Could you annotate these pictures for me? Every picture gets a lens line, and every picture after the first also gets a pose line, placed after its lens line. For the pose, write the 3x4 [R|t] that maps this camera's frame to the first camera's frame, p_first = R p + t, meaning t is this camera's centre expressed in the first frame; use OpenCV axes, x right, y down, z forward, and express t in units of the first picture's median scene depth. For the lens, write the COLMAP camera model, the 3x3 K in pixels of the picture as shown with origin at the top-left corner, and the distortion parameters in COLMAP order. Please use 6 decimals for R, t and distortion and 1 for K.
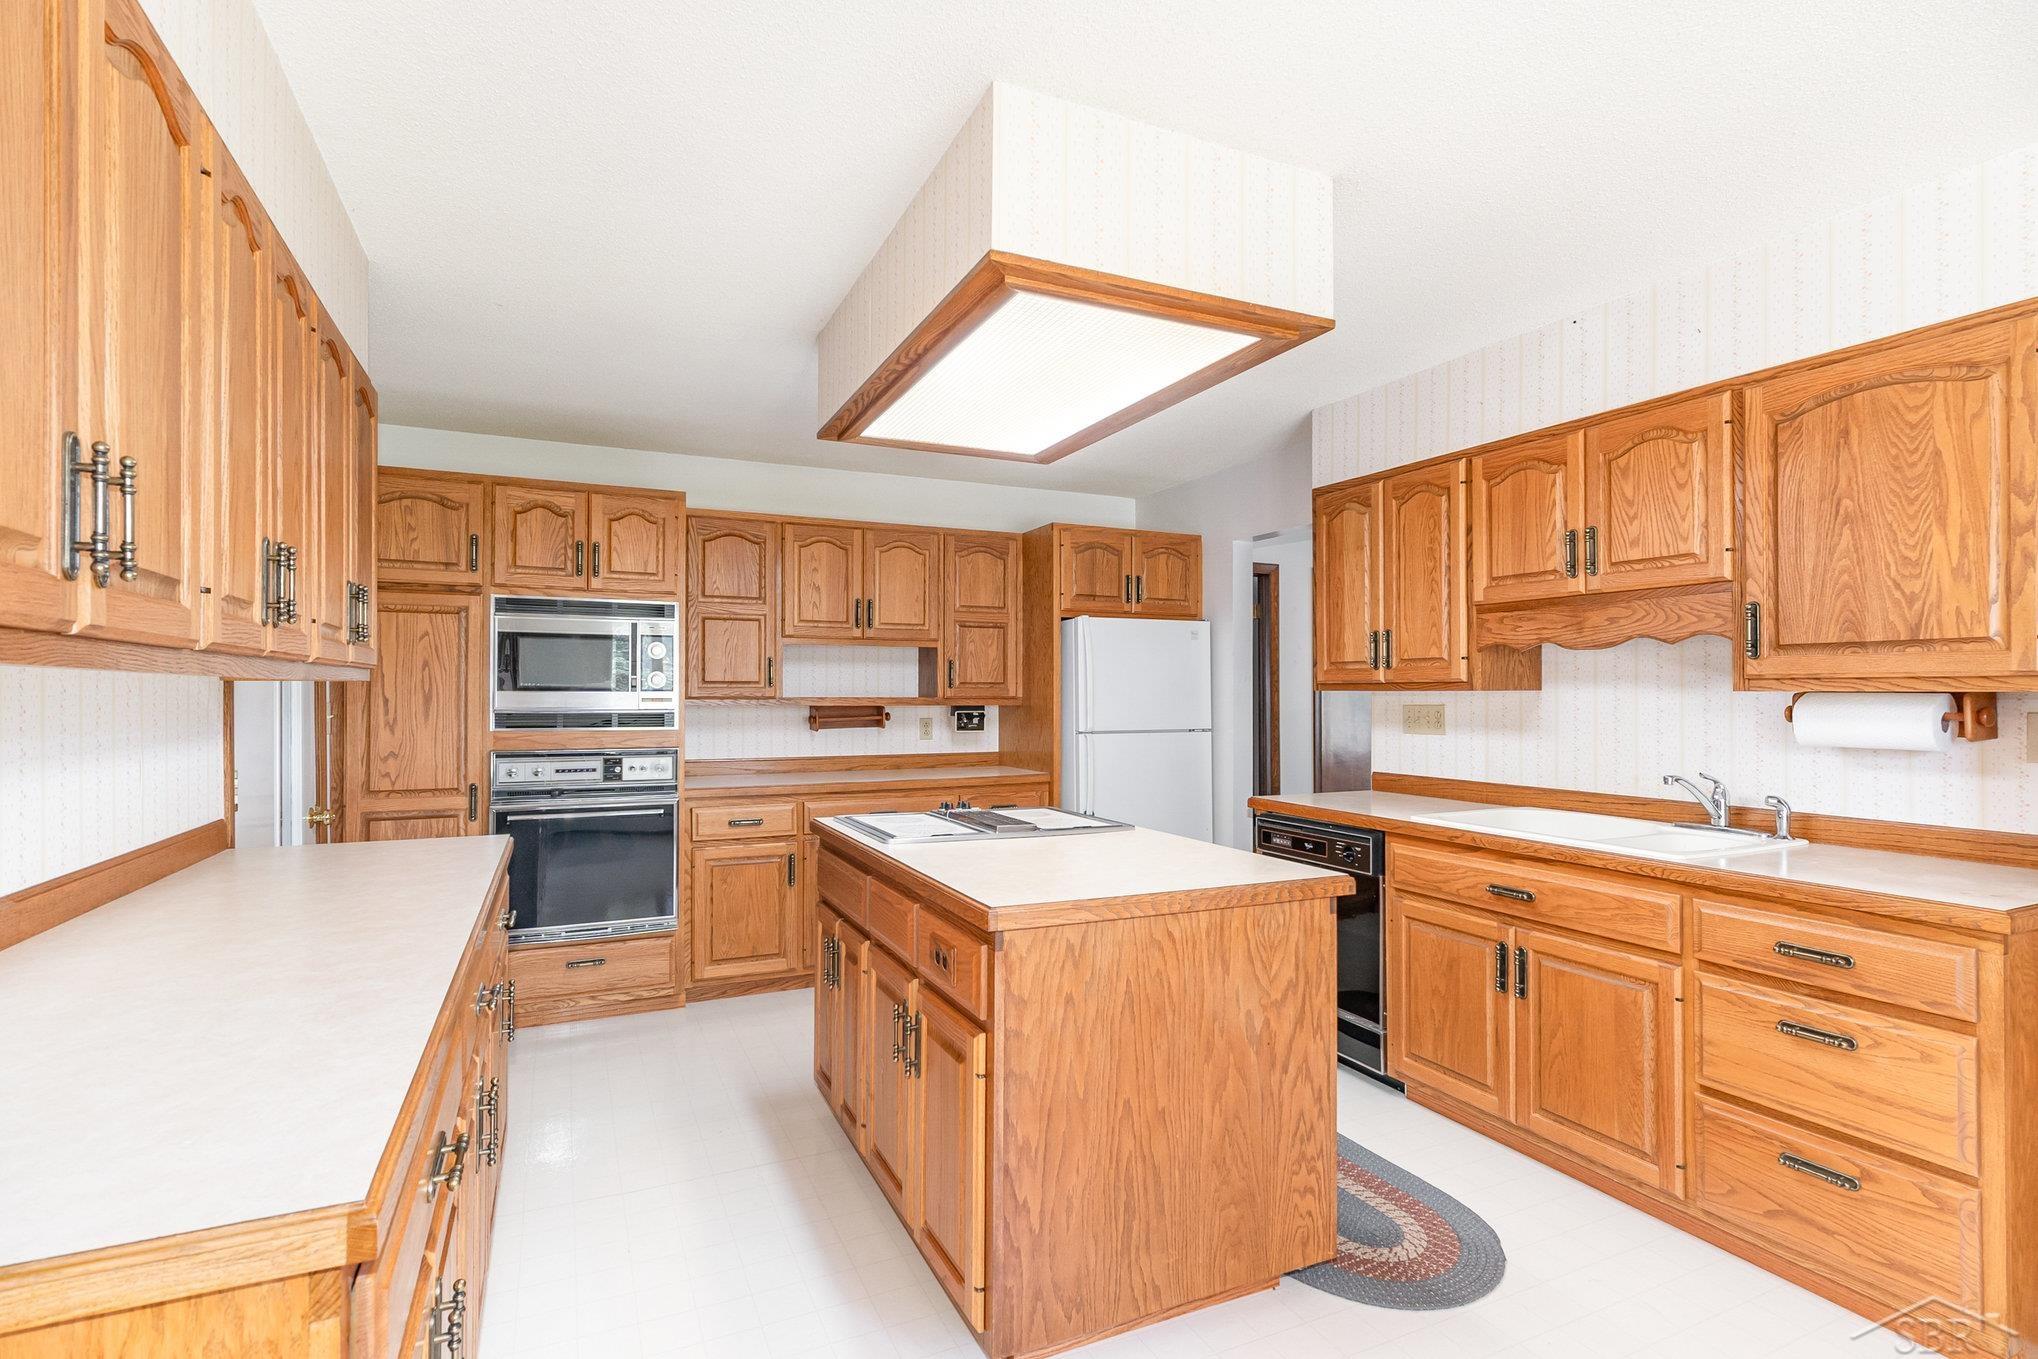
lens RADIAL K [[982.0, 0, 1019.0], [0, 982.0, 679.5], [0, 0, 1]] dist [0.000951, 0.000475]
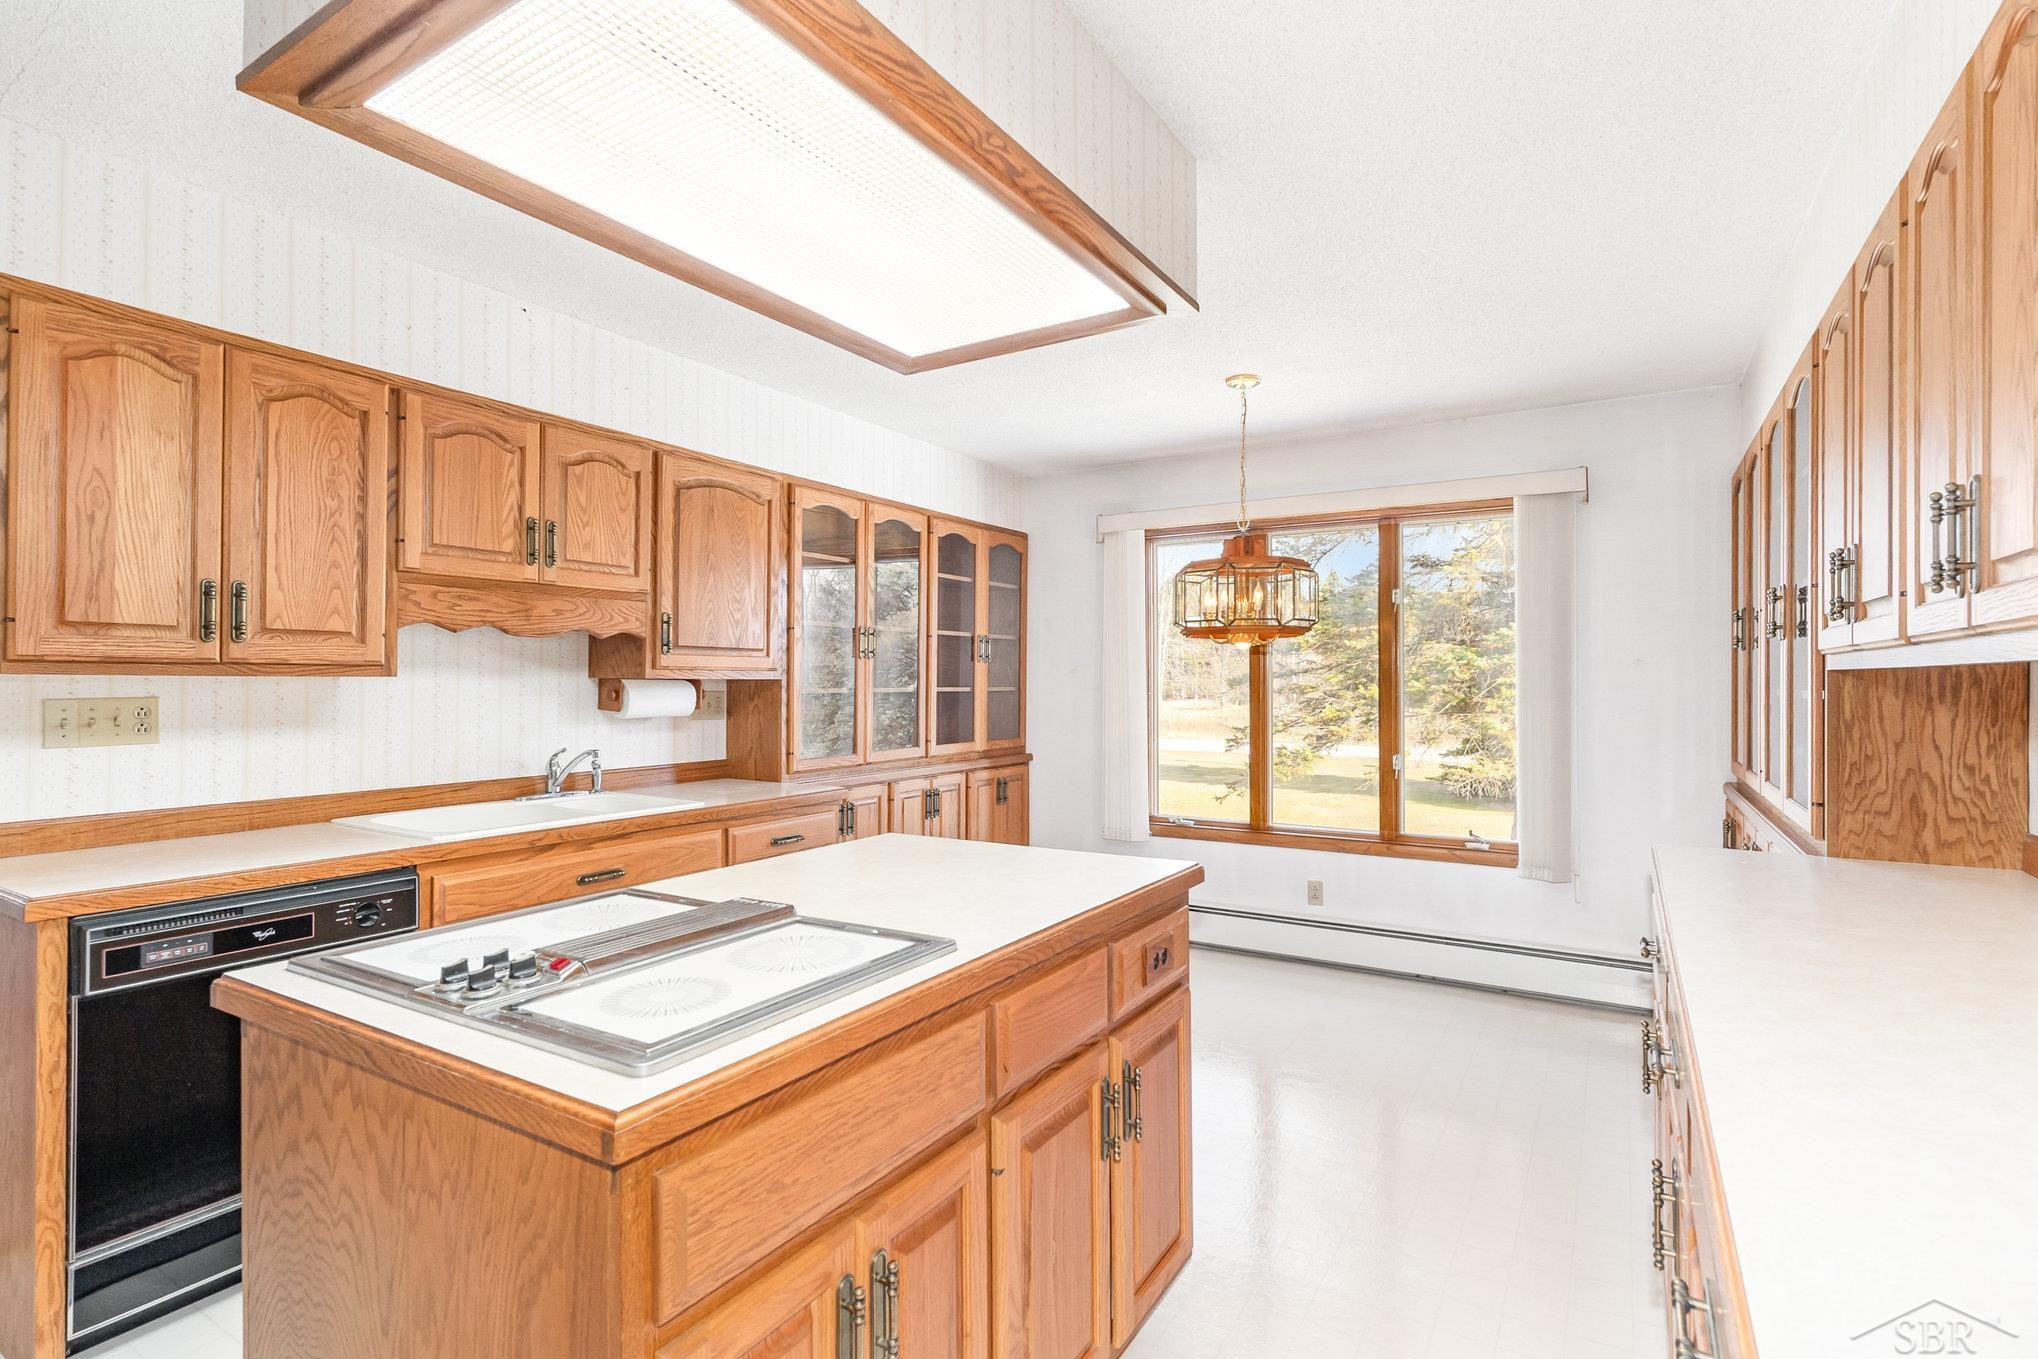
lens RADIAL K [[982.0, 0, 1019.0], [0, 982.0, 679.5], [0, 0, 1]] dist [0.000951, 0.000475]
pose [[-0.561850, -0.001434, 0.827238, -0.556068], [-0.013163, 0.999887, -0.007208, 0.014517], [-0.827135, -0.014939, -0.561805, 1.155603]]
